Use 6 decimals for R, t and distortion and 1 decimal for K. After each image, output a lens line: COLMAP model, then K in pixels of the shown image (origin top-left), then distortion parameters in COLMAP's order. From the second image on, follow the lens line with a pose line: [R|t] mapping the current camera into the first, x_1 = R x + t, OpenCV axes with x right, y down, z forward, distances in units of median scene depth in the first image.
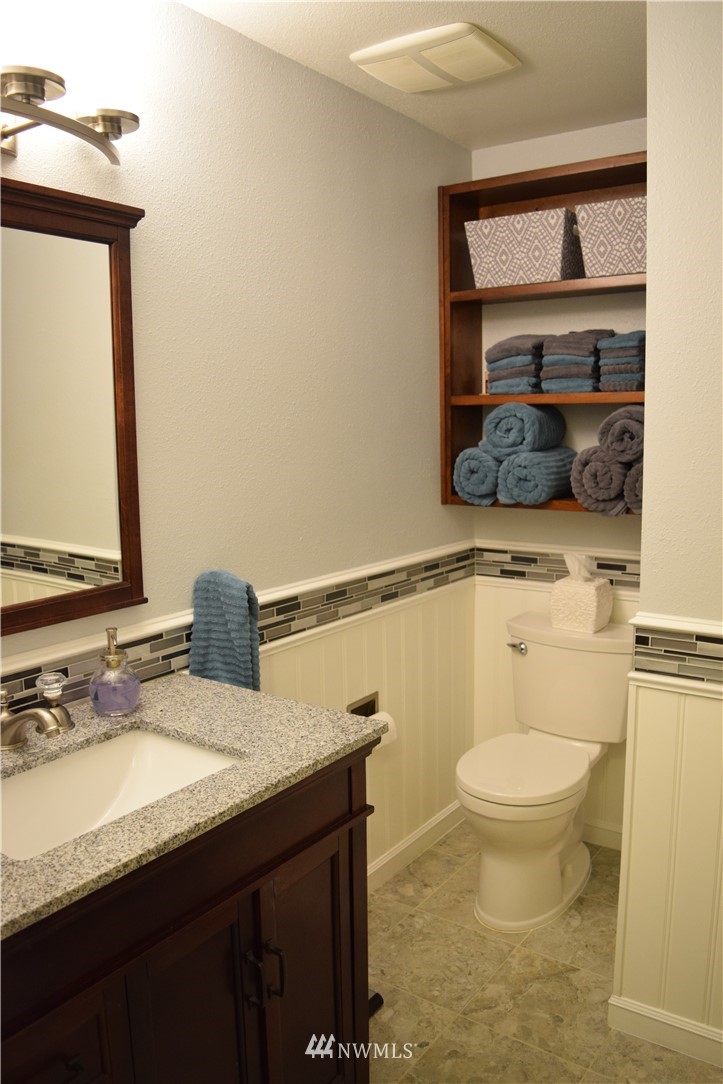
lens RADIAL K [[843.8, 0, 362.7], [0, 843.8, 542.0], [0, 0, 1]] dist [-0.090007, -0.001370]
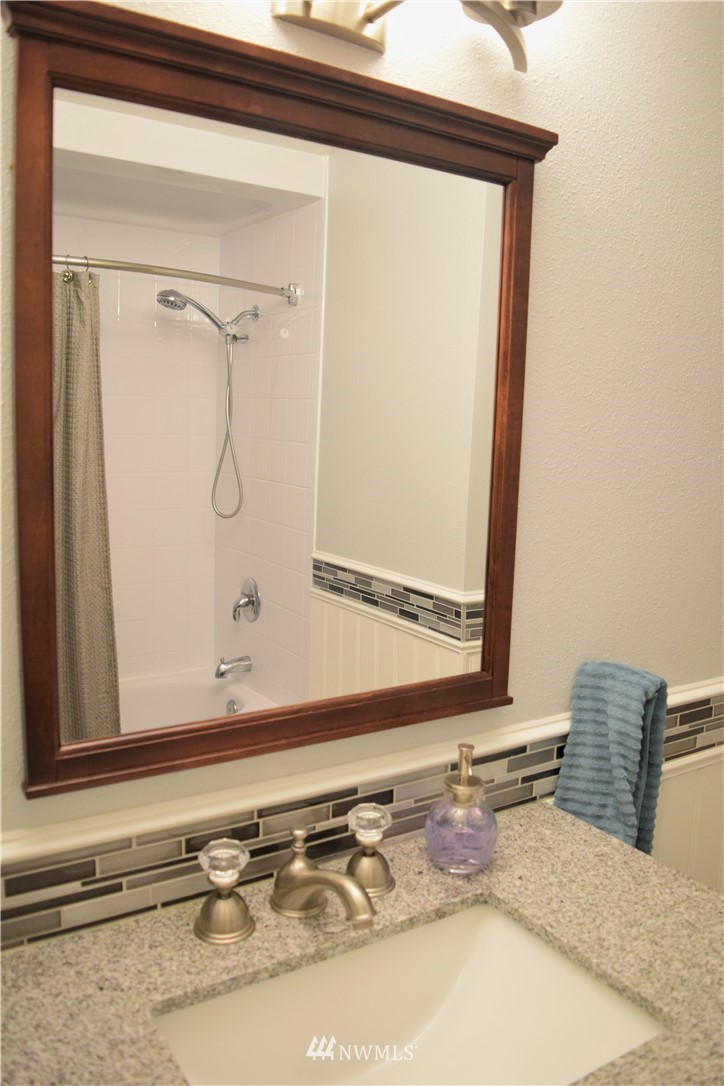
lens RADIAL K [[845.3, 0, 360.0], [0, 845.3, 544.1], [0, 0, 1]] dist [-0.090007, -0.001370]
pose [[0.922459, 0.087543, -0.376038, -0.122566], [-0.092580, 0.995694, 0.004695, -0.051390], [0.374830, 0.030483, 0.926592, 0.302894]]
